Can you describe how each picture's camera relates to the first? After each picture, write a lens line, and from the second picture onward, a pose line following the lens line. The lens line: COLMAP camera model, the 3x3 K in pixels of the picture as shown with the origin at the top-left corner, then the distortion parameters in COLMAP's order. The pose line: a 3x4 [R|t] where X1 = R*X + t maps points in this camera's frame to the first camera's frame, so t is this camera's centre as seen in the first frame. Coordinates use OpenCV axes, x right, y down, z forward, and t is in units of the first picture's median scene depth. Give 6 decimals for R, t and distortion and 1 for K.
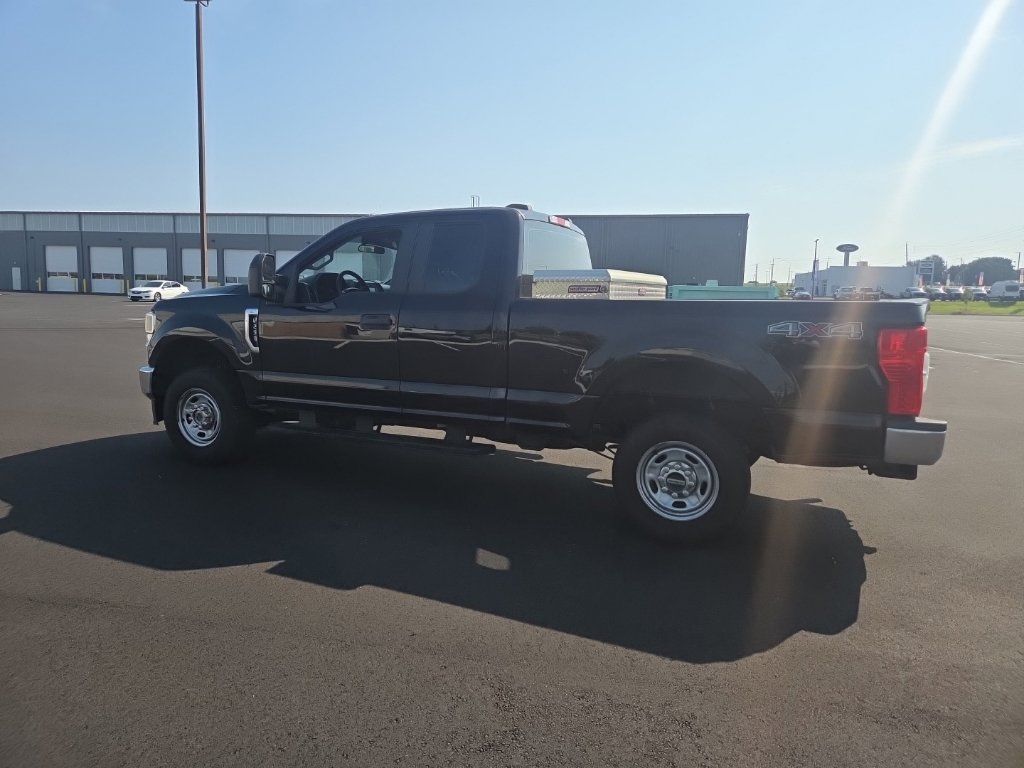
lens RADIAL K [[685.2, 0, 500.2], [0, 685.2, 380.6], [0, 0, 1]] dist [0.072950, -0.063342]
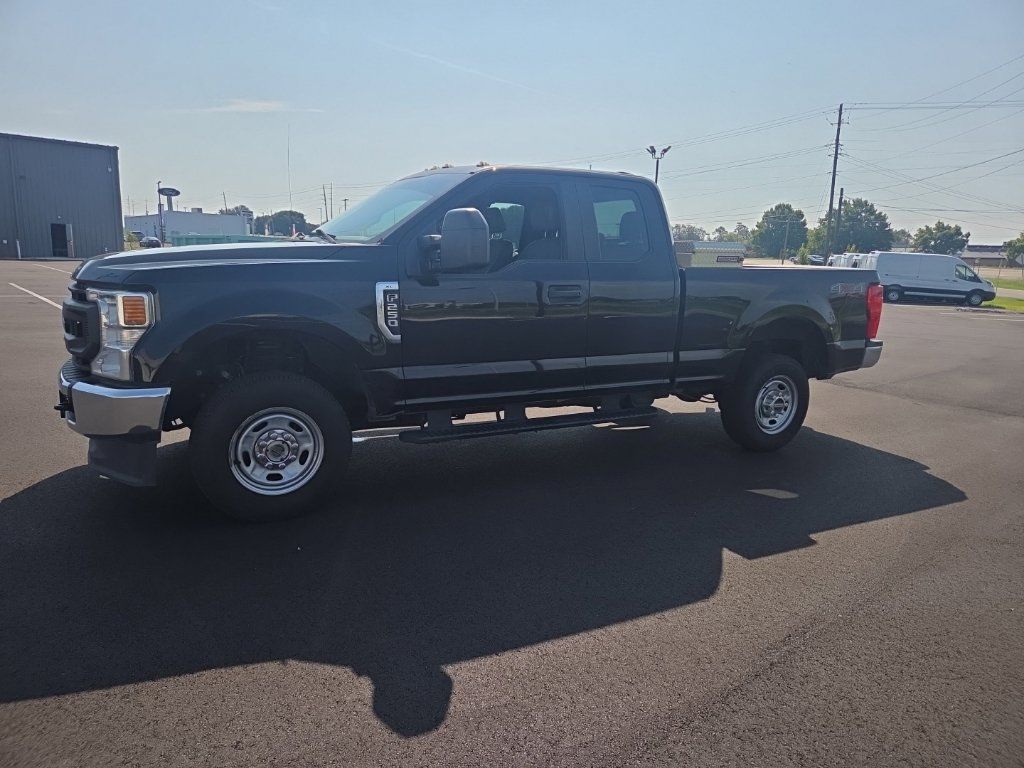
lens RADIAL K [[707.7, 0, 510.3], [0, 707.7, 370.7], [0, 0, 1]] dist [0.080874, -0.054655]
pose [[0.583613, -0.125485, 0.802278, -1.103961], [0.079083, 0.992074, 0.097643, -0.092403], [-0.808172, 0.006461, 0.588911, 0.577268]]
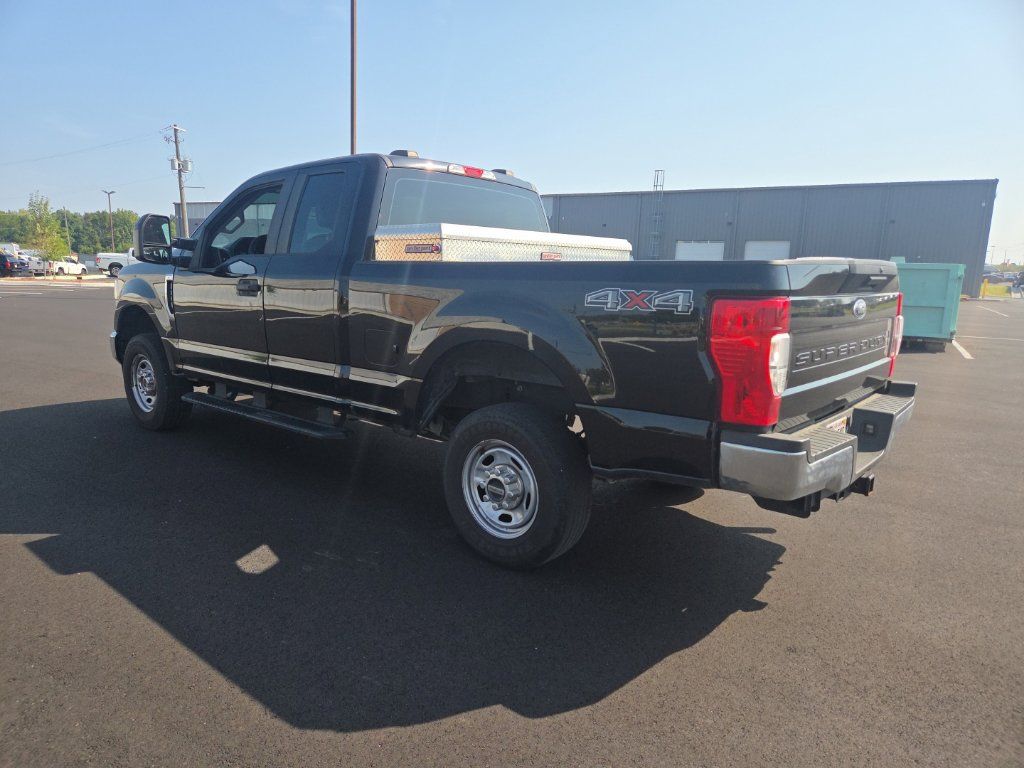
lens RADIAL K [[685.0, 0, 501.6], [0, 685.0, 403.1], [0, 0, 1]] dist [0.071217, -0.059301]
pose [[0.958388, 0.058208, -0.279473, 0.464204], [-0.042687, 0.997205, 0.061314, -0.003380], [0.282261, -0.046833, 0.958194, 0.232552]]
